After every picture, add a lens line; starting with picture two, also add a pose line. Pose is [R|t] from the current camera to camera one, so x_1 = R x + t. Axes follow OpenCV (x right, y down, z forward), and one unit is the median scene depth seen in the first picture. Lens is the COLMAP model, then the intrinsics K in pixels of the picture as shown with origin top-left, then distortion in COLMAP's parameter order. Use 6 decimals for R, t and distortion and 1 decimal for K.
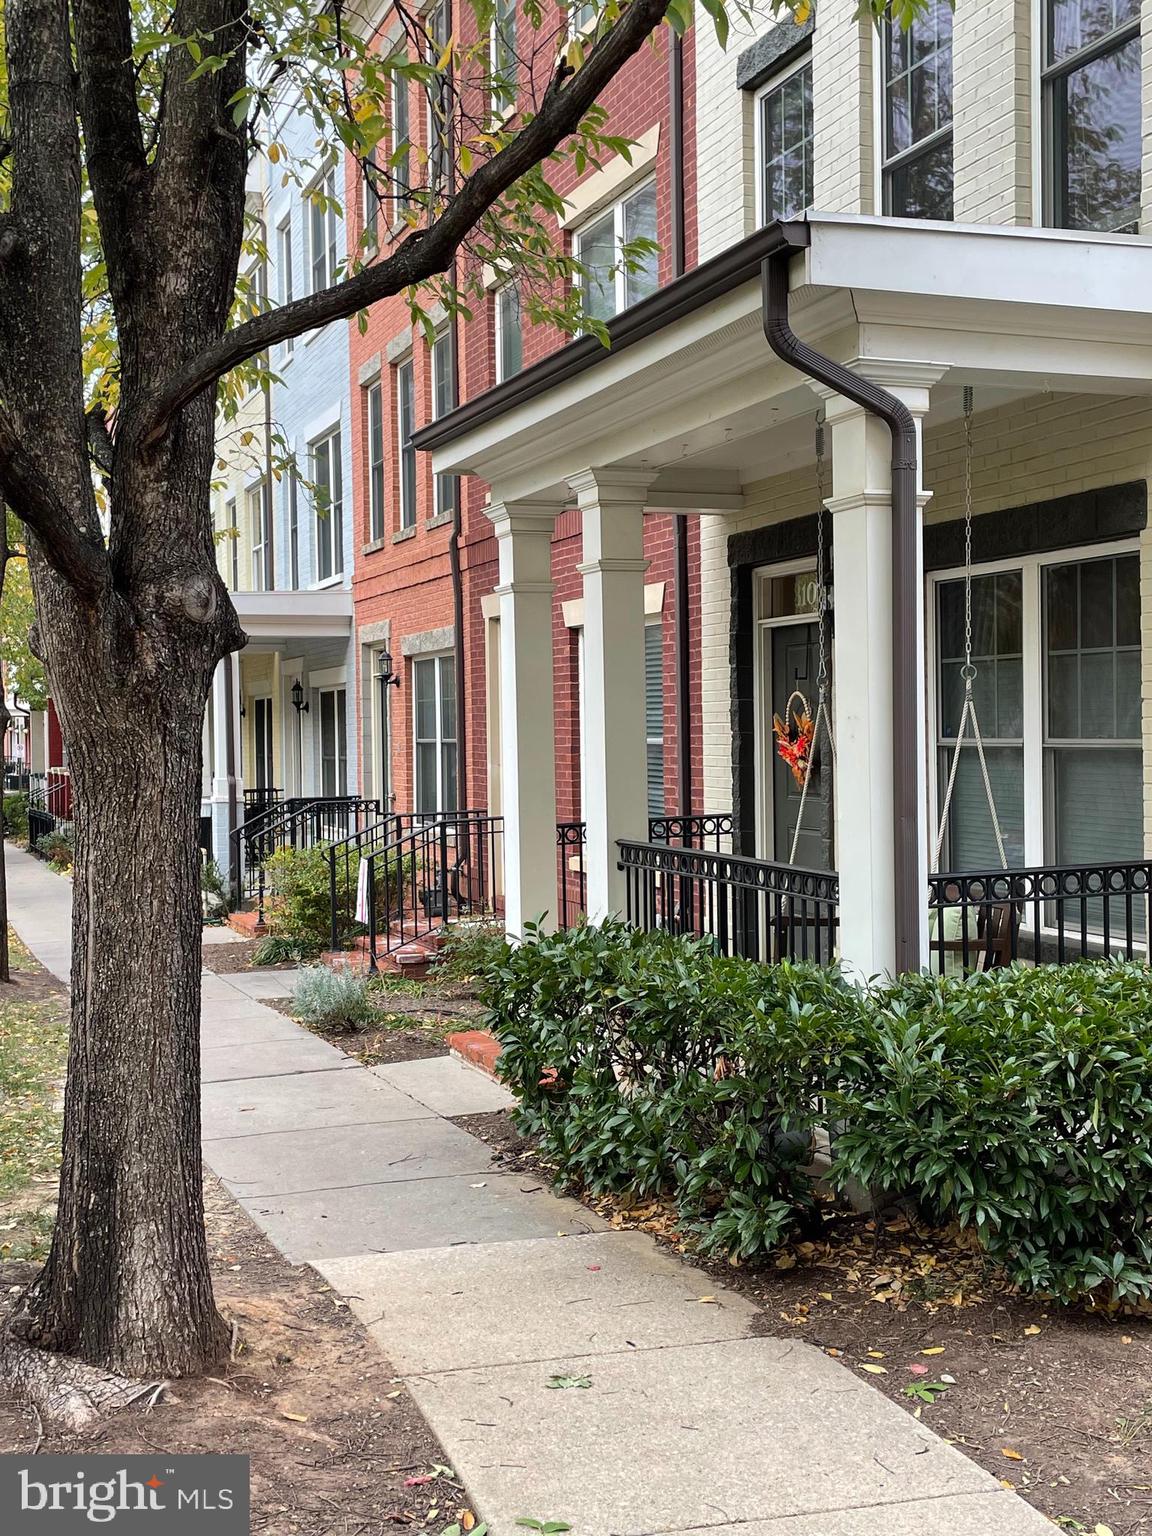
lens RADIAL K [[1748.0, 0, 576.0], [0, 1748.0, 768.0], [0, 0, 1]] dist [0.002307, 0.001240]
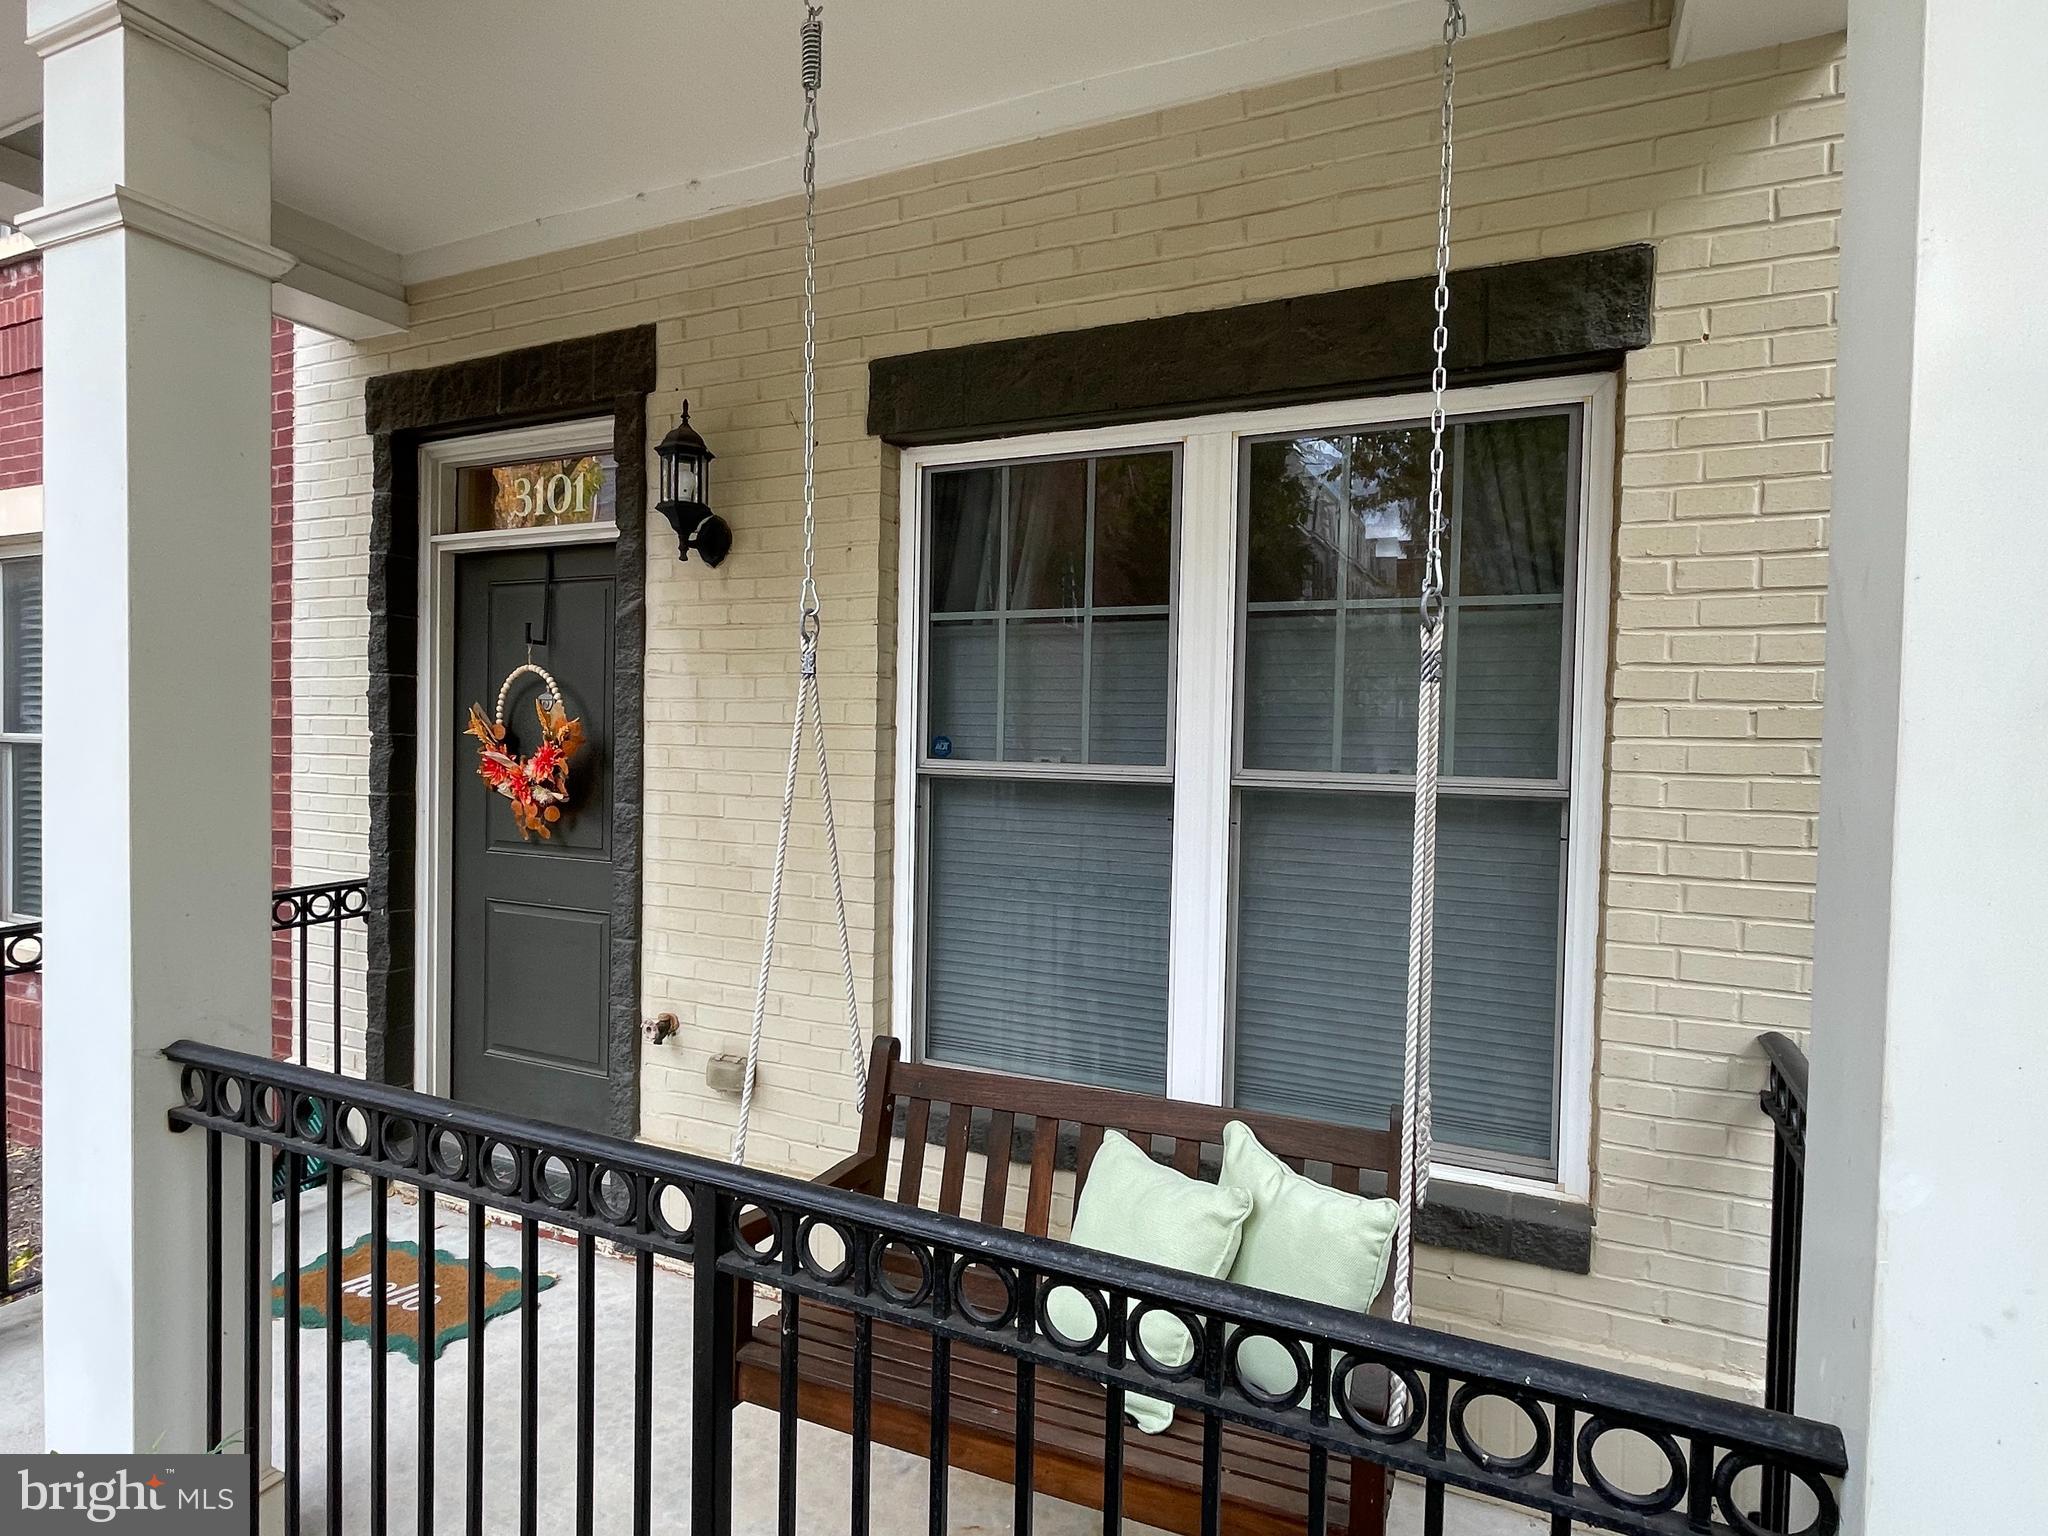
lens RADIAL K [[1131.3, 0, 1024.0], [0, 1131.3, 768.0], [0, 0, 1]] dist [0.002088, 0.001526]
pose [[0.726754, 0.021496, 0.686561, -0.006329], [-0.021109, 0.999737, -0.008957, -0.010723], [-0.686573, -0.007983, 0.727017, 0.625931]]
